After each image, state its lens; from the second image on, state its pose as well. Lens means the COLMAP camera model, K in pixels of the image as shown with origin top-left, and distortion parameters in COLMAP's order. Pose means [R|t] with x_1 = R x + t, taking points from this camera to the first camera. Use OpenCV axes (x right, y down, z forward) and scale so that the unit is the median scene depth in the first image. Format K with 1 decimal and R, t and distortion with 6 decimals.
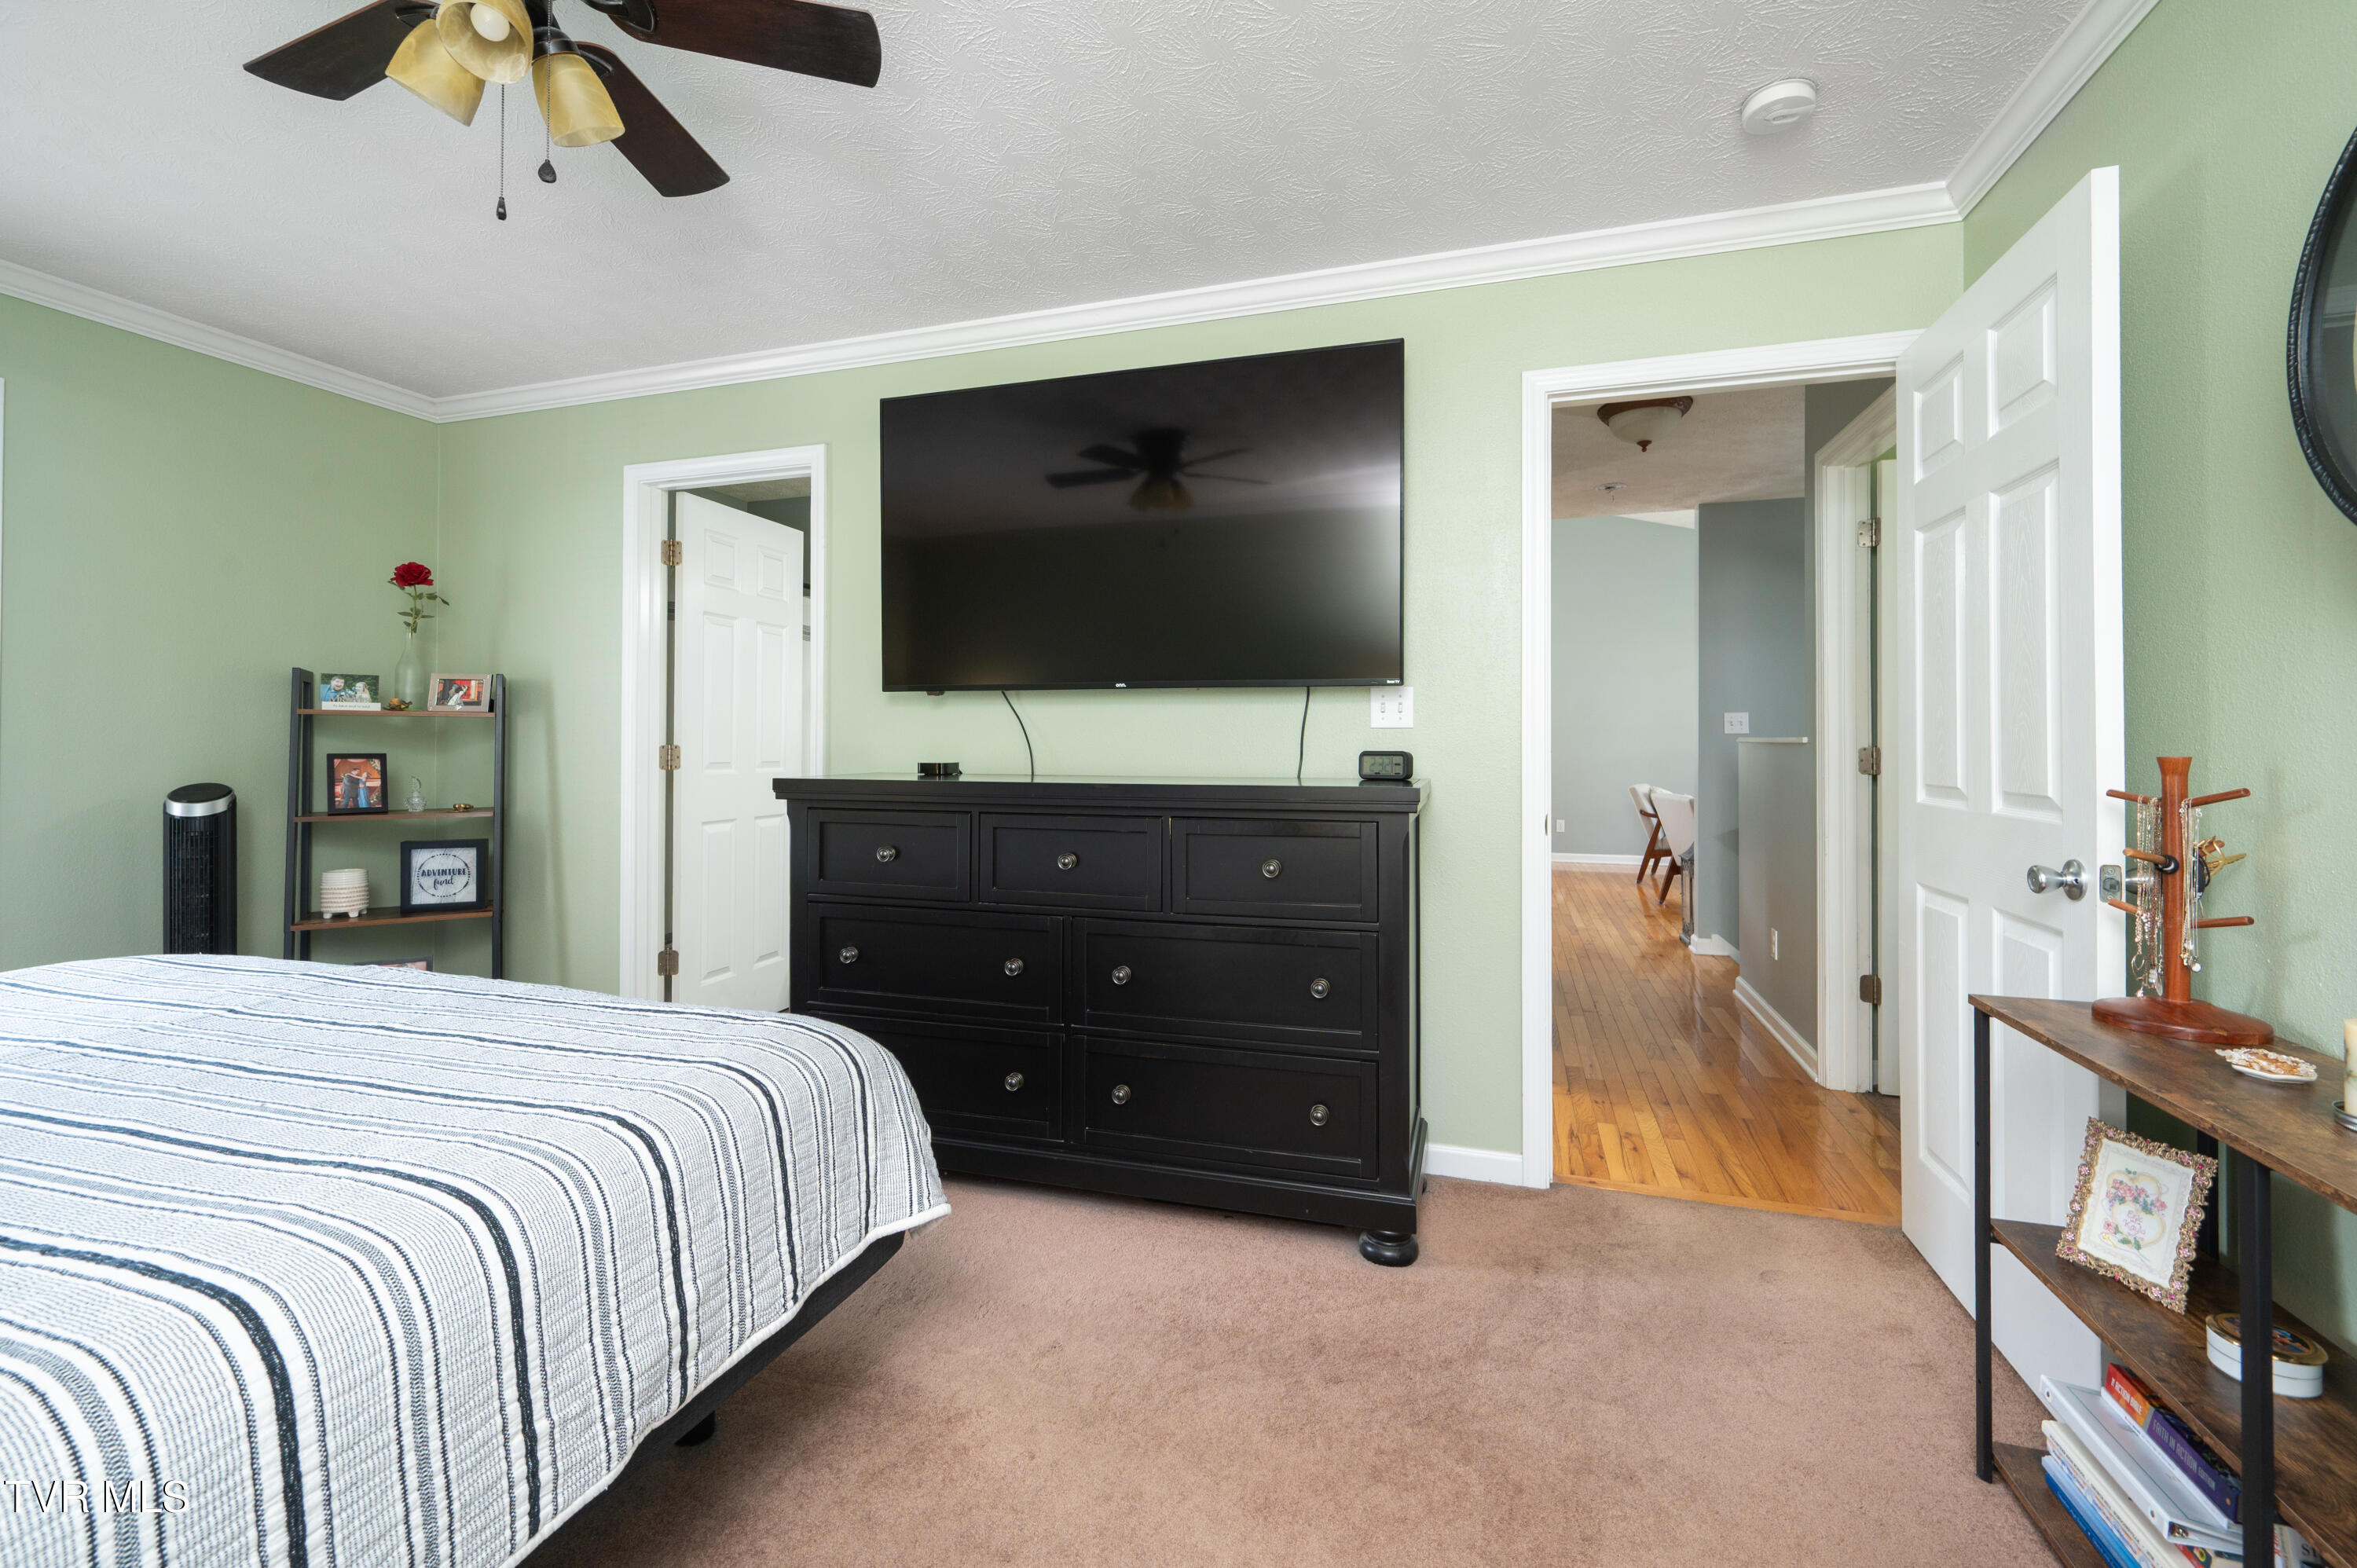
lens RADIAL K [[986.5, 0, 1180.3], [0, 986.5, 731.4], [0, 0, 1]] dist [-0.000158, -0.000110]
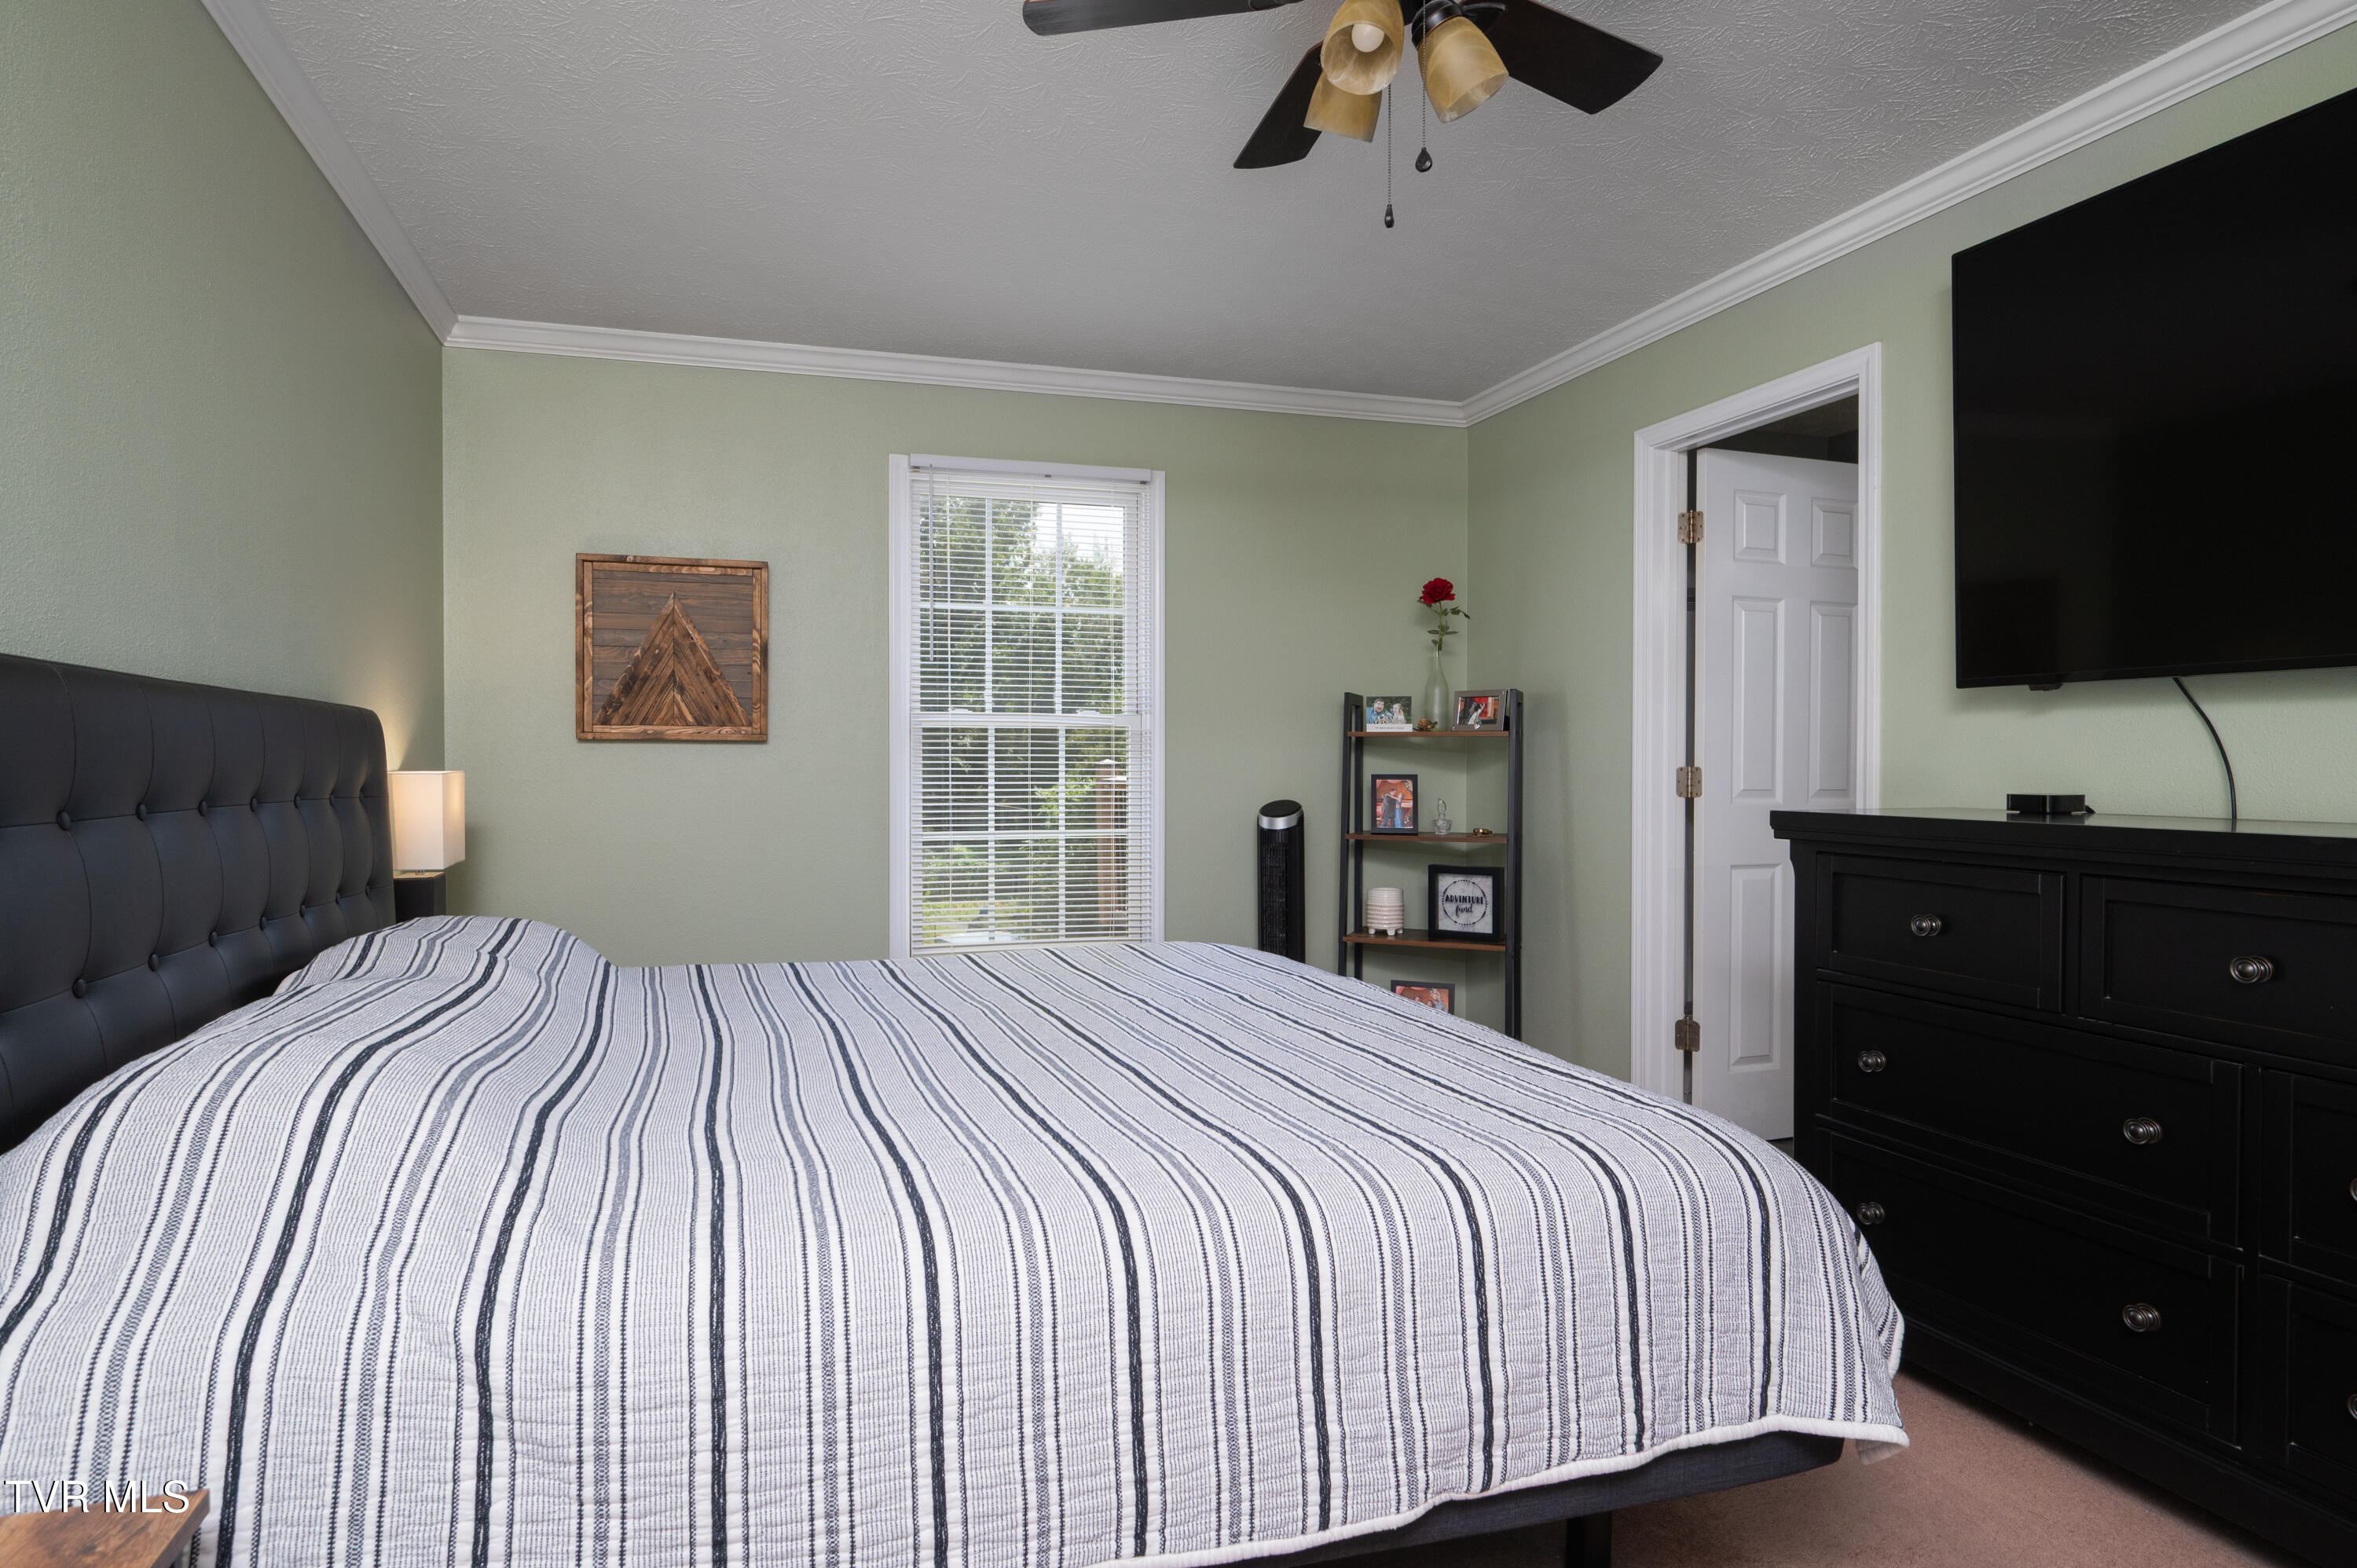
lens RADIAL K [[1286.9, 0, 1108.7], [0, 1286.9, 777.3], [0, 0, 1]] dist [0.000422, -0.000111]
pose [[0.559652, 0.008417, -0.828685, 0.110917], [0.009444, 0.999819, 0.016534, 0.000810], [0.828674, -0.017079, 0.559471, 0.023934]]
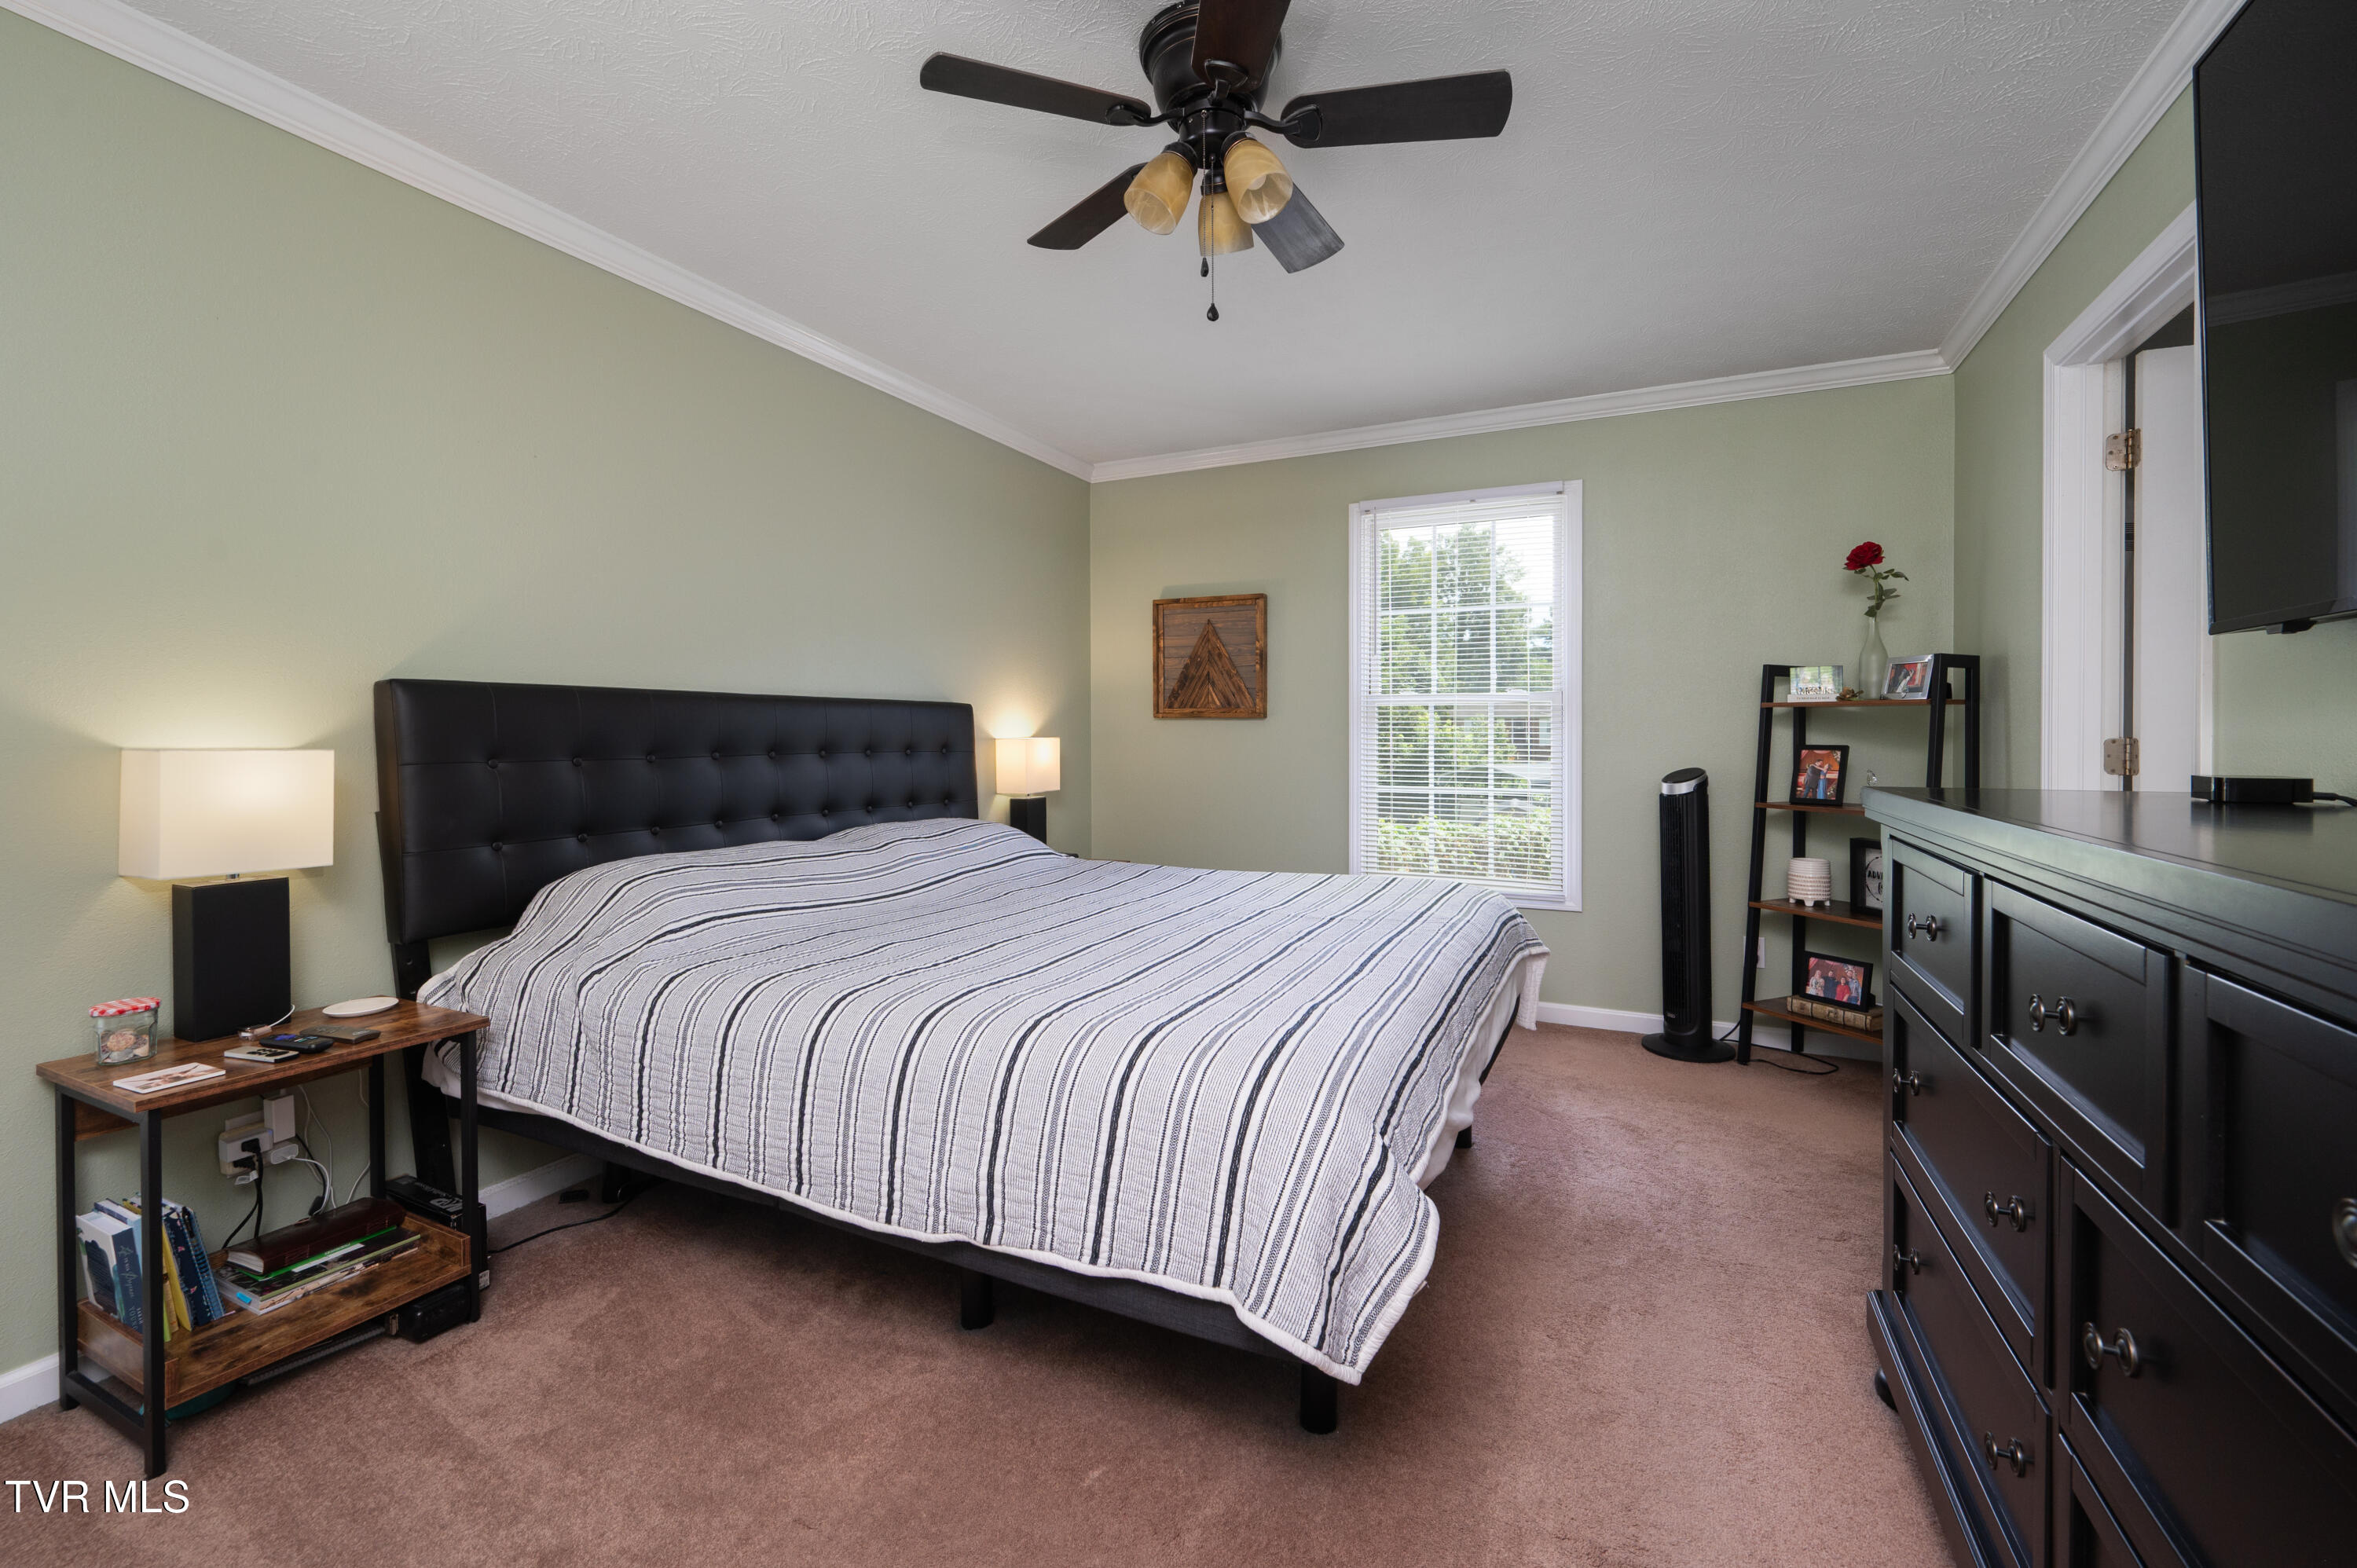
lens RADIAL K [[987.9, 0, 1172.4], [0, 987.9, 742.1], [0, 0, 1]] dist [-0.000185, -0.000021]
pose [[-0.134304, 0.009011, -0.990899, 0.295832], [0.010070, 0.999919, 0.007728, 0.005992], [0.990889, -0.008941, -0.134384, 0.567378]]
